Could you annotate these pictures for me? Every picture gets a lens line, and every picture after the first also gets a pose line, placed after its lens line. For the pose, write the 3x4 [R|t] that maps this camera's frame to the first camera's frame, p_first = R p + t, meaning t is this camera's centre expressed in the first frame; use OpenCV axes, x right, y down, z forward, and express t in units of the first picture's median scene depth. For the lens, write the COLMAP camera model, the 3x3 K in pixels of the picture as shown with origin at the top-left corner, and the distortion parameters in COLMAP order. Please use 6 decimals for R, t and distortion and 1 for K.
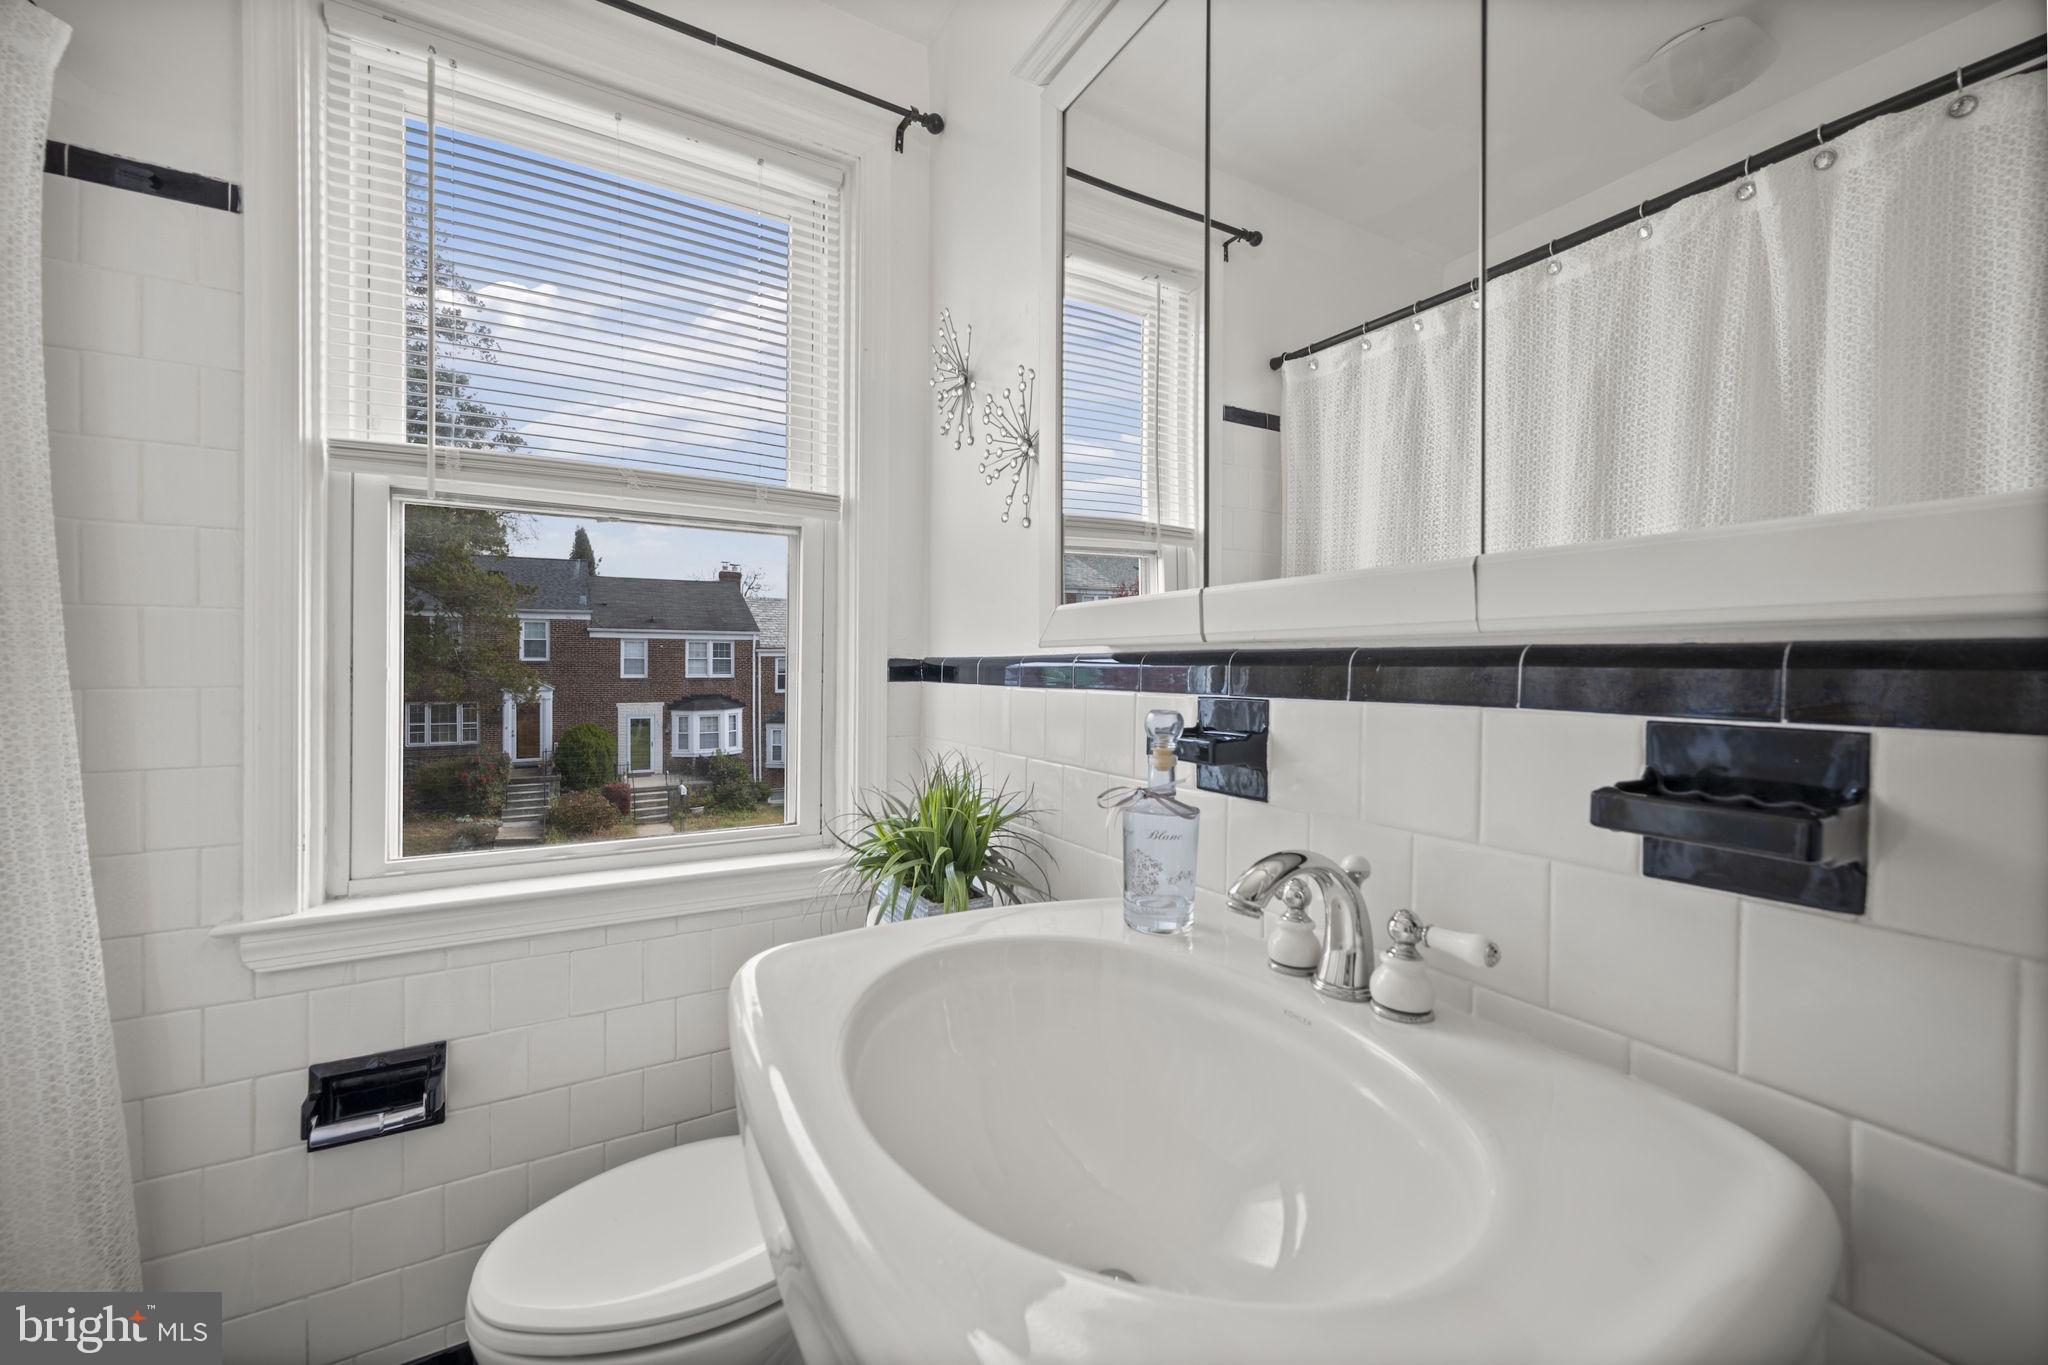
lens RADIAL K [[809.9, 0, 1026.9], [0, 809.9, 673.8], [0, 0, 1]] dist [-0.000647, 0.000134]
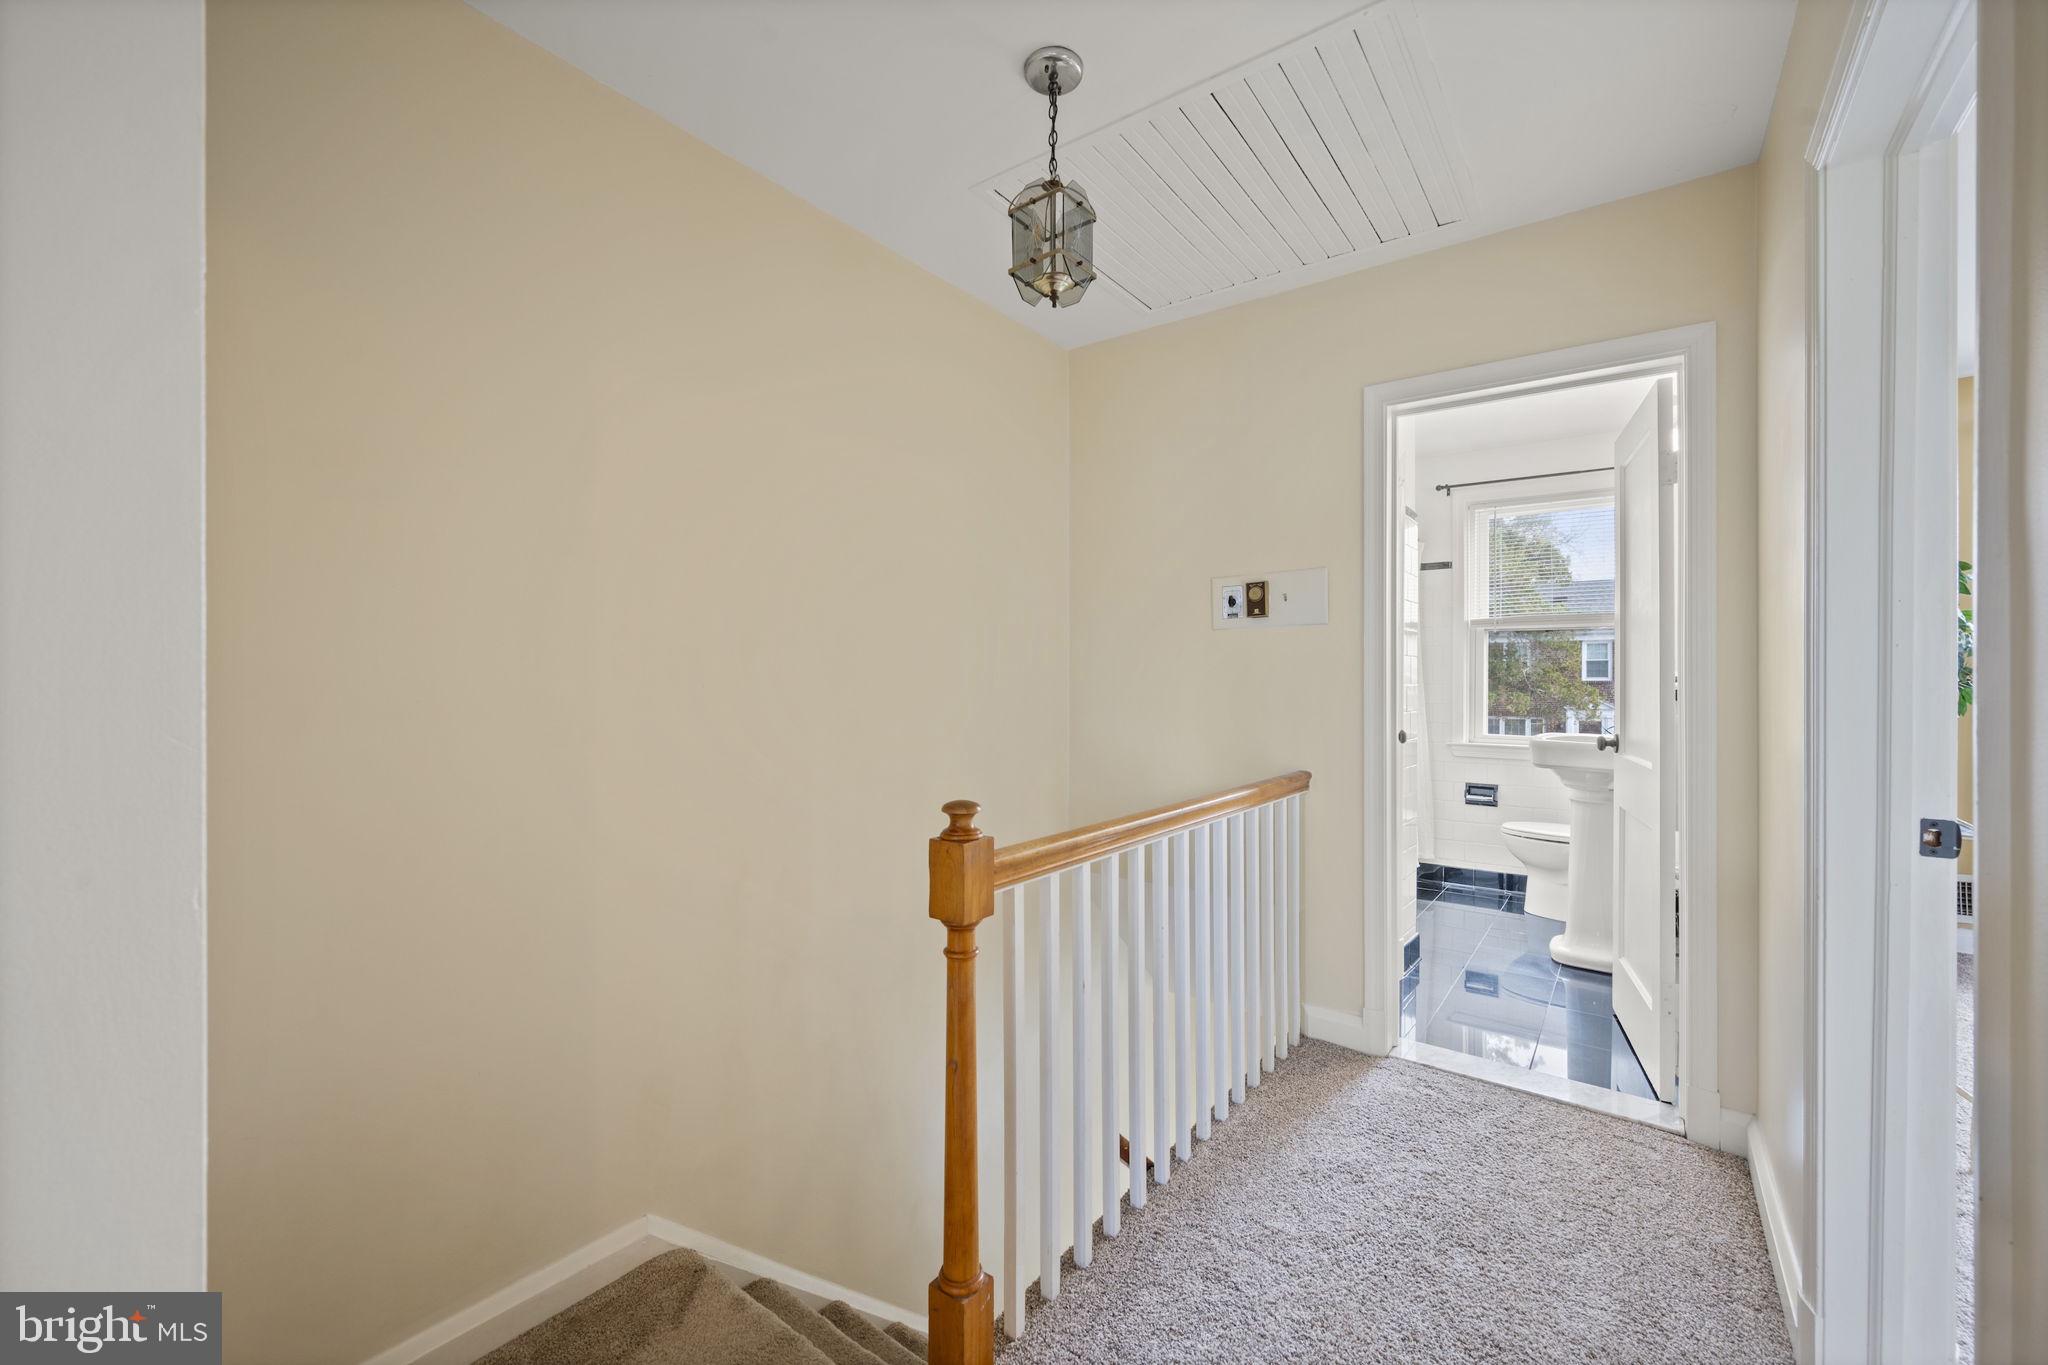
lens RADIAL K [[809.9, 0, 1026.6], [0, 809.9, 686.7], [0, 0, 1]] dist [-0.000647, 0.000134]
pose [[0.390817, 0.002725, -0.920464, 0.081819], [-0.011072, 0.999937, -0.001741, 0.002495], [0.920402, 0.010872, 0.390823, -0.107680]]
